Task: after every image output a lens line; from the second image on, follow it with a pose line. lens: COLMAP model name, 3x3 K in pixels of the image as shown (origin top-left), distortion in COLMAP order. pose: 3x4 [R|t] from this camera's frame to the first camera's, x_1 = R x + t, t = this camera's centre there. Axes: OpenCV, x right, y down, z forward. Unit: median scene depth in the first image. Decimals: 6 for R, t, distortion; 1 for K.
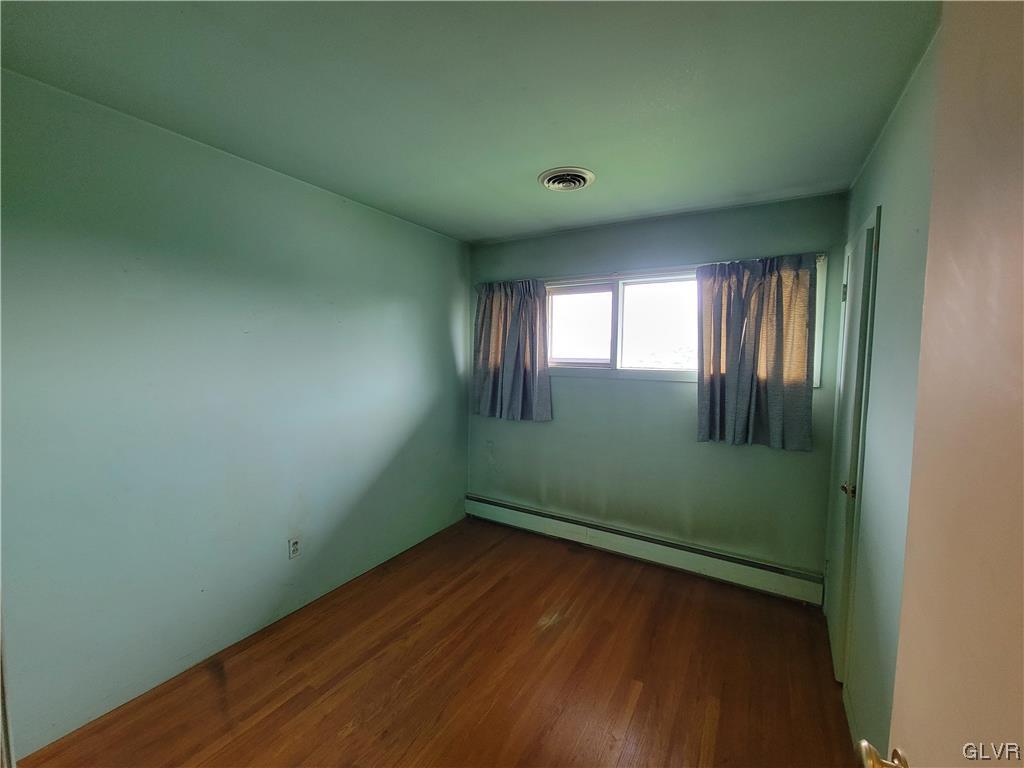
lens RADIAL K [[433.8, 0, 510.8], [0, 433.8, 378.7], [0, 0, 1]] dist [0.027105, -0.000050]
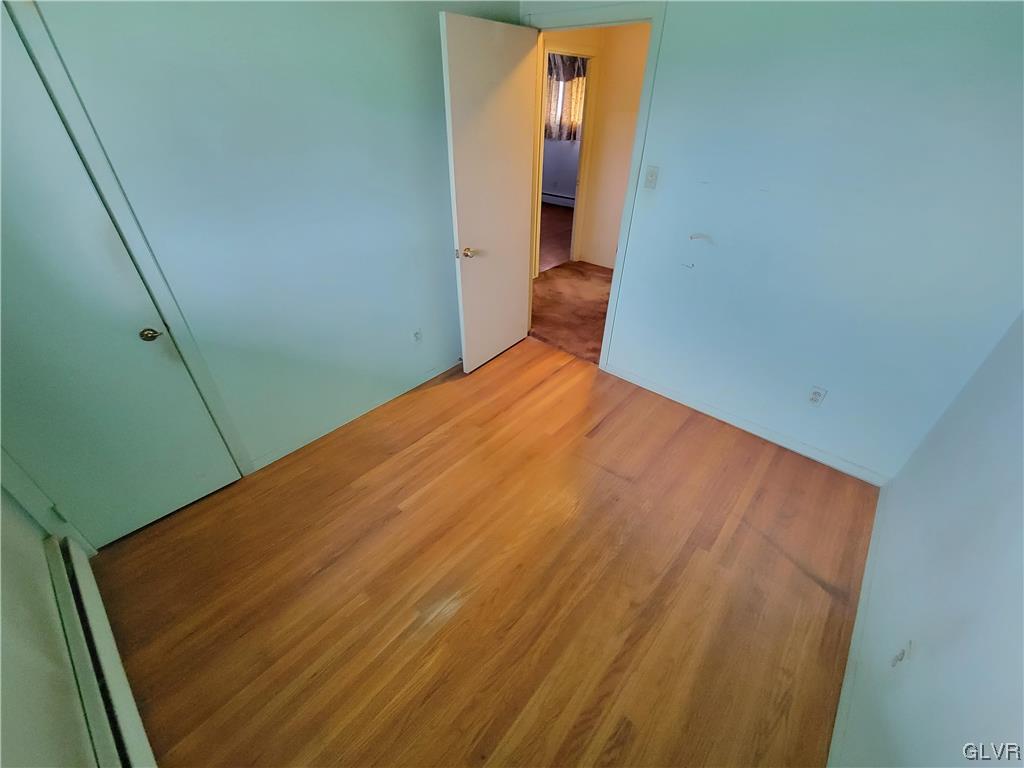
lens RADIAL K [[413.3, 0, 512.9], [0, 413.3, 382.2], [0, 0, 1]] dist [-0.000095, -0.000062]
pose [[-0.984294, -0.118258, 0.131074, -0.076096], [-0.010116, 0.779034, 0.626900, -0.185184], [-0.176247, 0.615728, -0.767995, 1.361995]]
